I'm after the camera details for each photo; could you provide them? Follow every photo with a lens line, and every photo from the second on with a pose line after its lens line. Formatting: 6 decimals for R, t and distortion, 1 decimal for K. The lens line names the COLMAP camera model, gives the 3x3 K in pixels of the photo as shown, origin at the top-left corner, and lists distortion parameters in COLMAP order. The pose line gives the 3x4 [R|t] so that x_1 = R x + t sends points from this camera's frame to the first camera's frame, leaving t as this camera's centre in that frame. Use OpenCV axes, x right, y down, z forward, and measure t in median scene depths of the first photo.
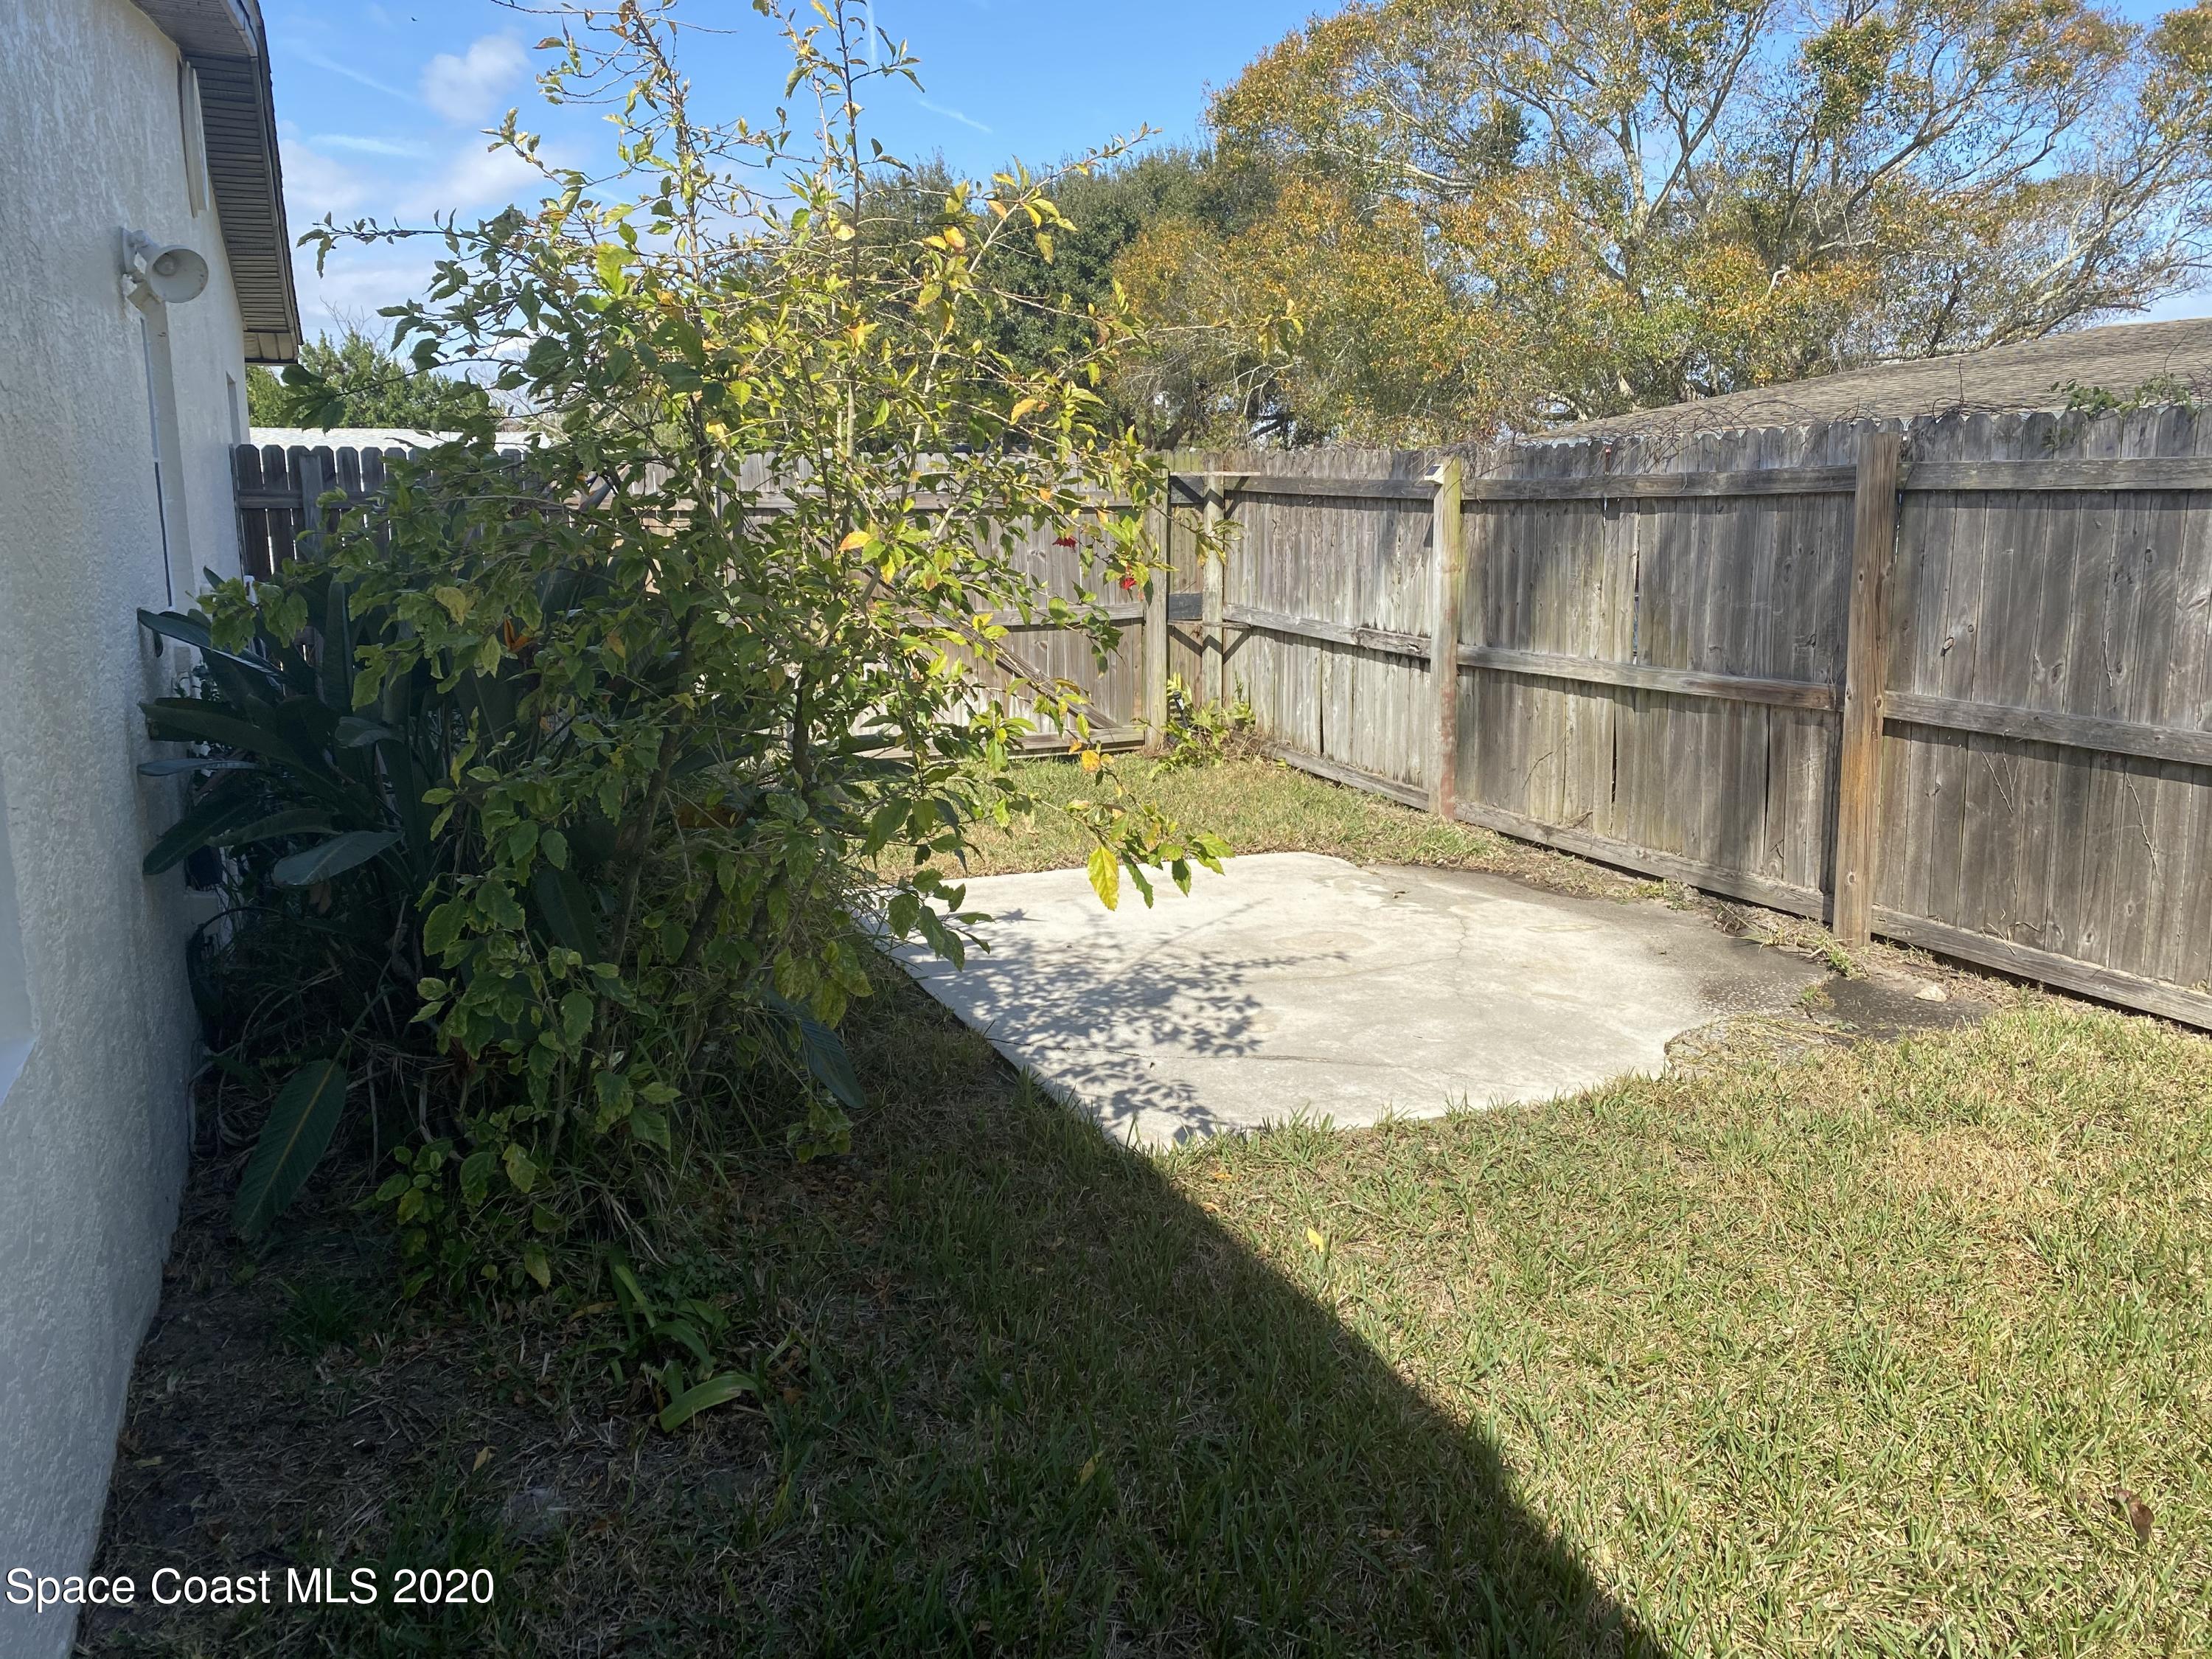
lens RADIAL K [[1692.2, 0, 1108.1], [0, 1692.2, 793.9], [0, 0, 1]] dist [0.020286, -0.009438]
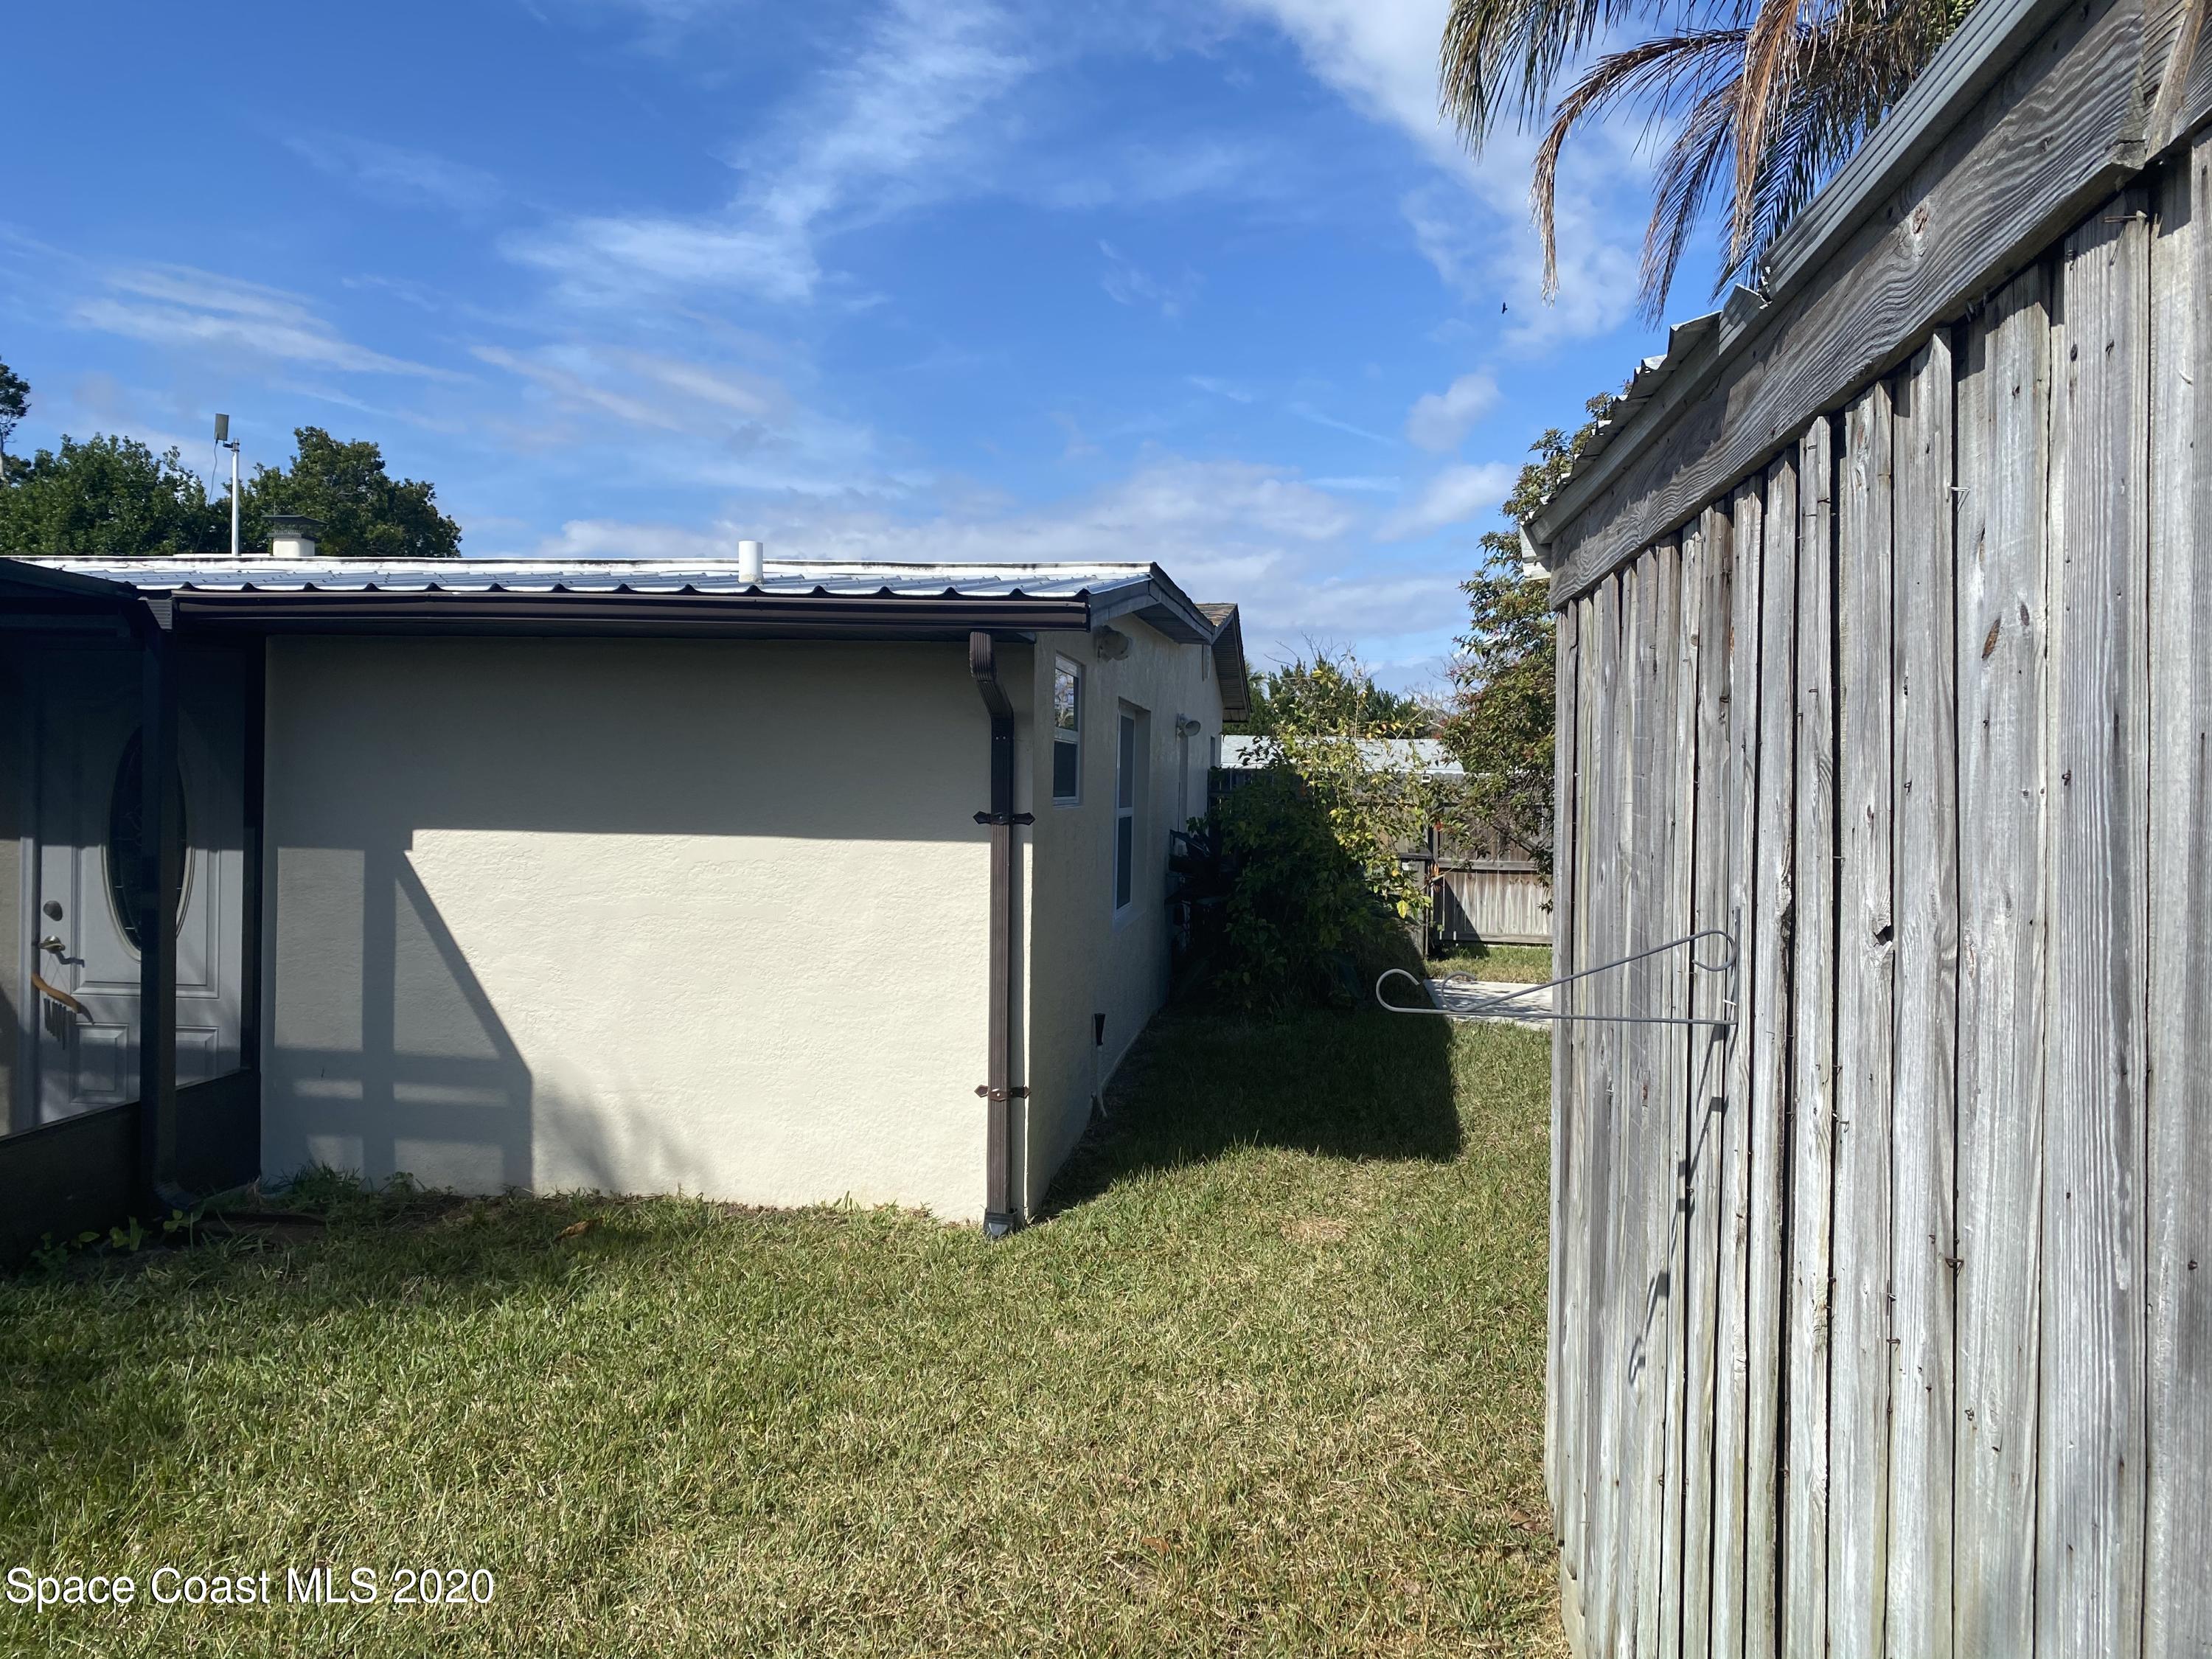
lens RADIAL K [[1692.2, 0, 1108.1], [0, 1692.2, 793.9], [0, 0, 1]] dist [0.020286, -0.009438]
pose [[0.857499, 0.029425, -0.513644, 1.002420], [-0.110347, 0.985648, -0.127753, 0.258322], [0.502514, 0.166227, 0.848439, -1.844076]]
